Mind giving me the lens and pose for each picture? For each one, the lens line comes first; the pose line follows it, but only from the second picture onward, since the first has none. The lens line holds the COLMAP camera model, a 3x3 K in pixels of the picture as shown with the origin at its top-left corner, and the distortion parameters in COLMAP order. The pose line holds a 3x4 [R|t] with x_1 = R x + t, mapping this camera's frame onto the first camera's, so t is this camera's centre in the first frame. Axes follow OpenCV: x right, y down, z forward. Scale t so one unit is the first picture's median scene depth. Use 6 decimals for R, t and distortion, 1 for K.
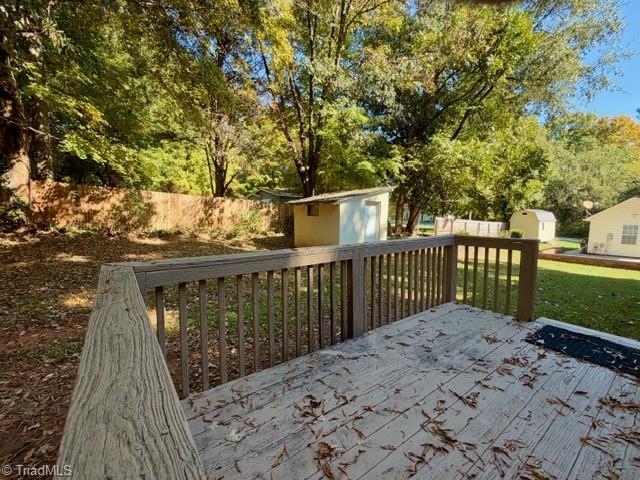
lens RADIAL K [[280.7, 0, 322.3], [0, 280.7, 239.5], [0, 0, 1]] dist [-0.001158, -0.000036]
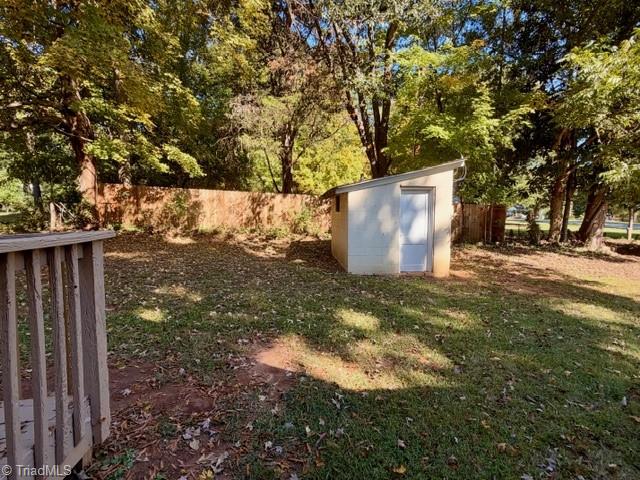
lens RADIAL K [[322.6, 0, 317.7], [0, 322.6, 238.9], [0, 0, 1]] dist [-0.000965, -0.001129]
pose [[0.858588, 0.026718, -0.511970, 0.348740], [-0.035039, 0.999364, -0.006608, -0.008561], [0.511467, 0.023612, 0.858978, 0.280322]]
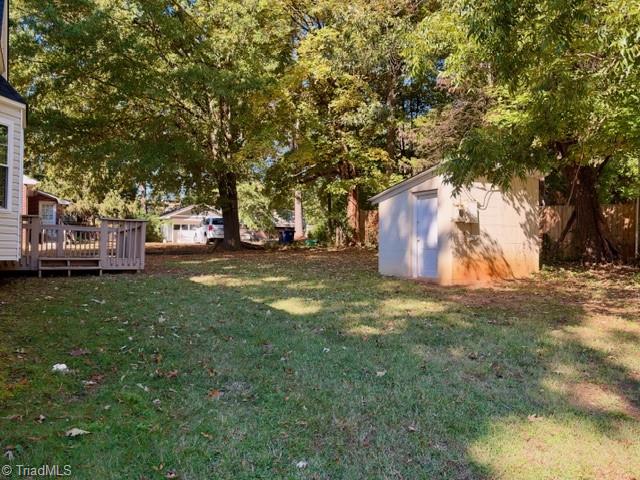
lens RADIAL K [[446.9, 0, 320.5], [0, 446.9, 239.4], [0, 0, 1]] dist [0.007000, -0.004927]
pose [[-0.076772, -0.037104, -0.996358, 1.144939], [-0.100818, 0.994474, -0.029266, 0.021476], [0.991938, 0.098204, -0.080088, 0.846953]]
